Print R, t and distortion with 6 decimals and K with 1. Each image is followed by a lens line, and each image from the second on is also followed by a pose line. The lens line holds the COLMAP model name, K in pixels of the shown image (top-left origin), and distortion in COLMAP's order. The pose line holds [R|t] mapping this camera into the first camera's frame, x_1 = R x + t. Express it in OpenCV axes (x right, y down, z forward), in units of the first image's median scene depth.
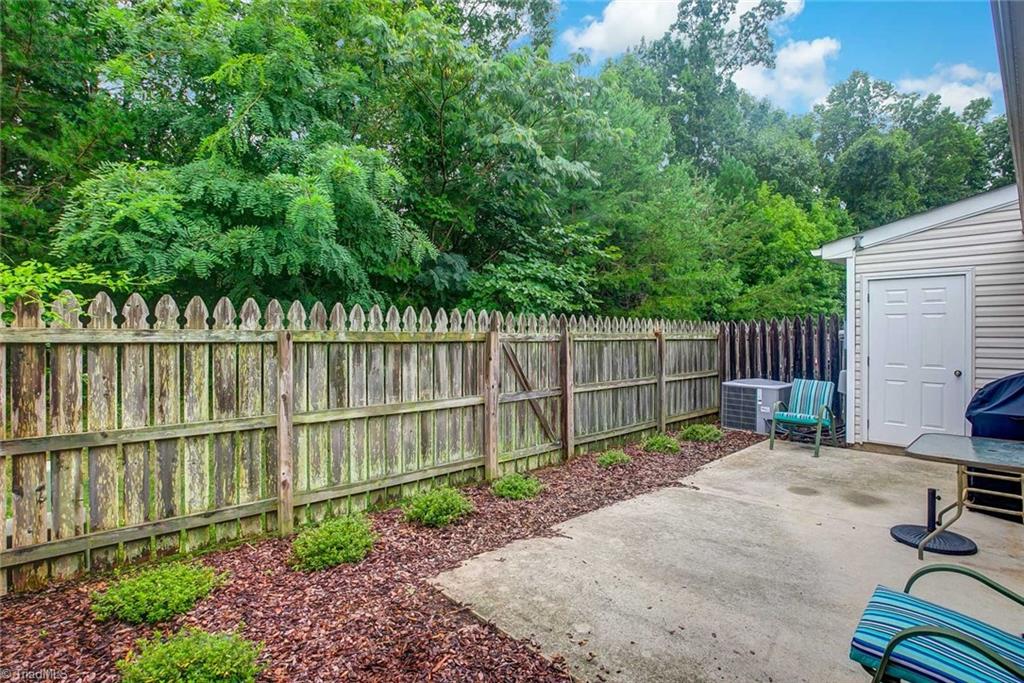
lens RADIAL K [[489.6, 0, 512.0], [0, 489.6, 341.5], [0, 0, 1]] dist [-0.035648, 0.000225]
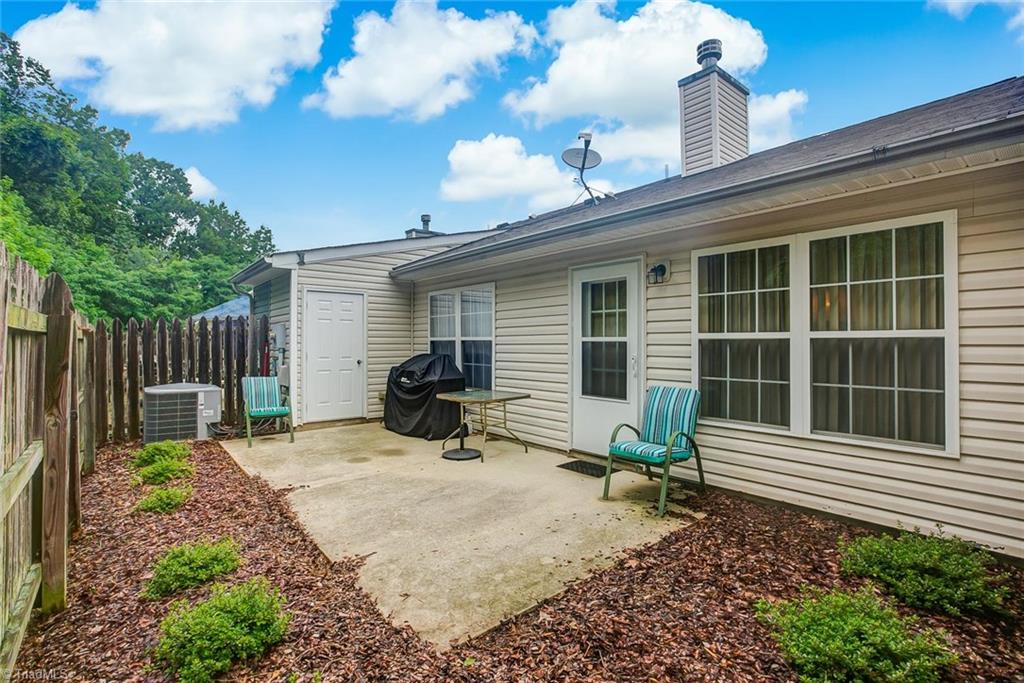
lens RADIAL K [[473.0, 0, 512.0], [0, 473.0, 341.5], [0, 0, 1]] dist [-0.014453, 0.000744]
pose [[0.033243, 0.008891, 0.999408, -0.583426], [0.014304, 0.999854, -0.009370, 0.027540], [-0.999345, 0.014607, 0.033111, 0.577950]]
